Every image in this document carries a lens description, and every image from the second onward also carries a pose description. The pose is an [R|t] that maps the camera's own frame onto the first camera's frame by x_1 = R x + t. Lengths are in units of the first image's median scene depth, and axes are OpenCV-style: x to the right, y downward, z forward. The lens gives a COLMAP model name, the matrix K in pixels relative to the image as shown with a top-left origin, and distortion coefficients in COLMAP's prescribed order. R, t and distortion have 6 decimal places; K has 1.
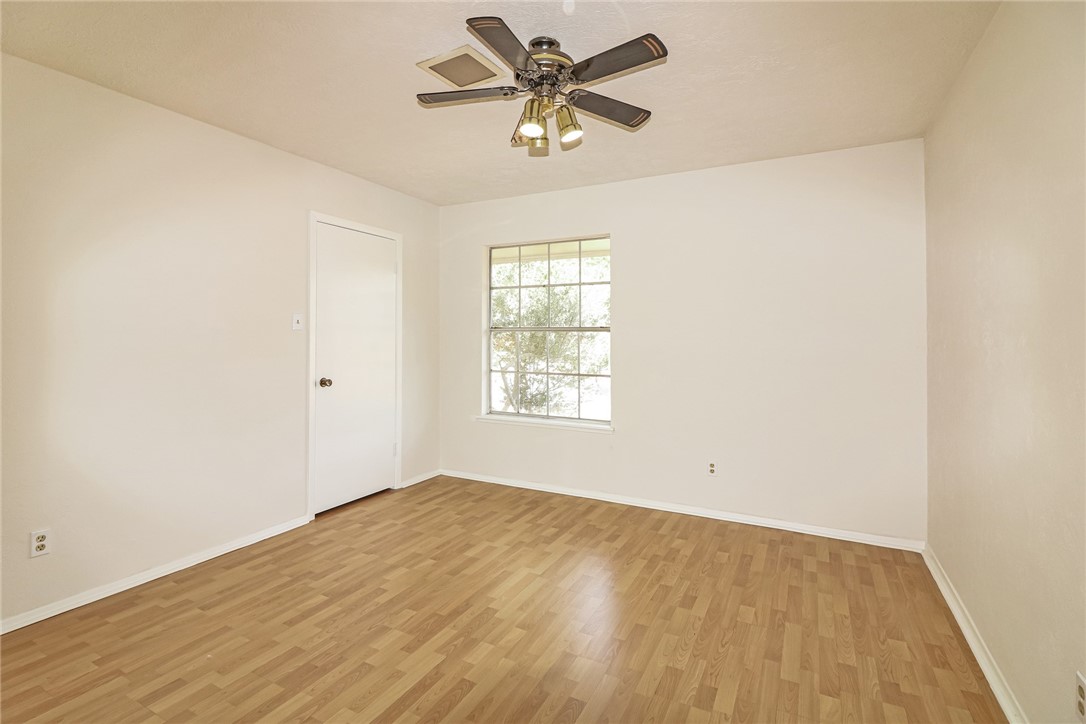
lens RADIAL K [[511.3, 0, 546.6], [0, 511.3, 331.3], [0, 0, 1]] dist [0.000673, -0.005034]
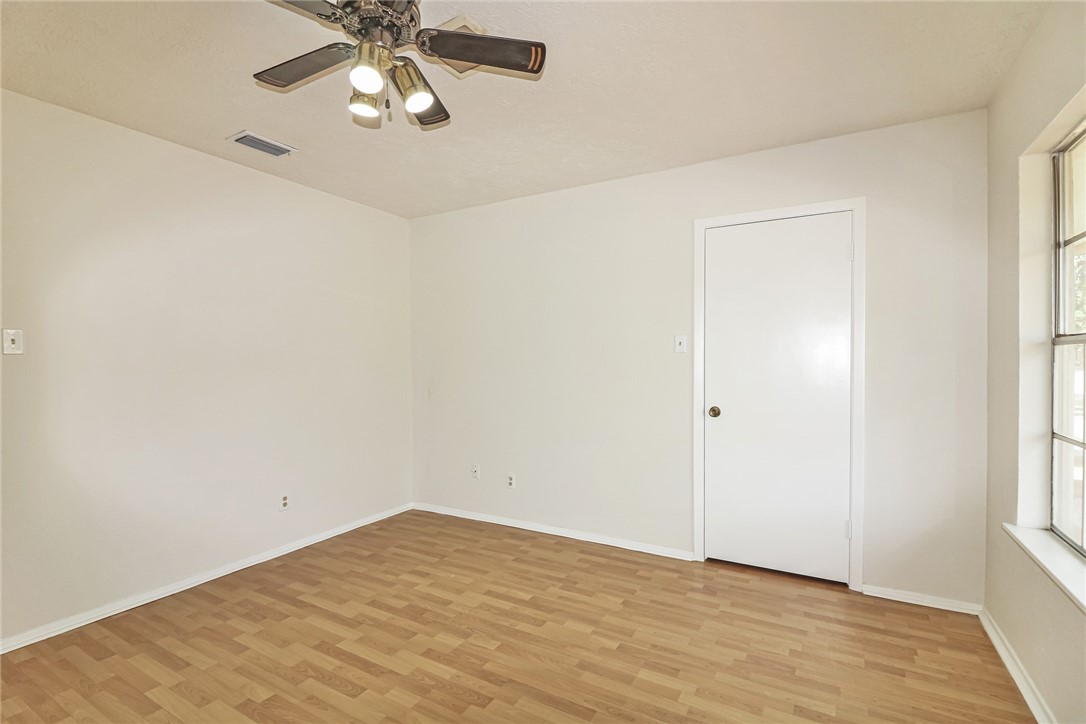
lens RADIAL K [[511.3, 0, 539.1], [0, 511.3, 363.9], [0, 0, 1]] dist [0.000673, -0.005034]
pose [[-0.054237, 0.005476, -0.998513, 0.578773], [0.016775, 0.999849, 0.004572, 0.011891], [0.998387, -0.016502, -0.054320, 0.961724]]
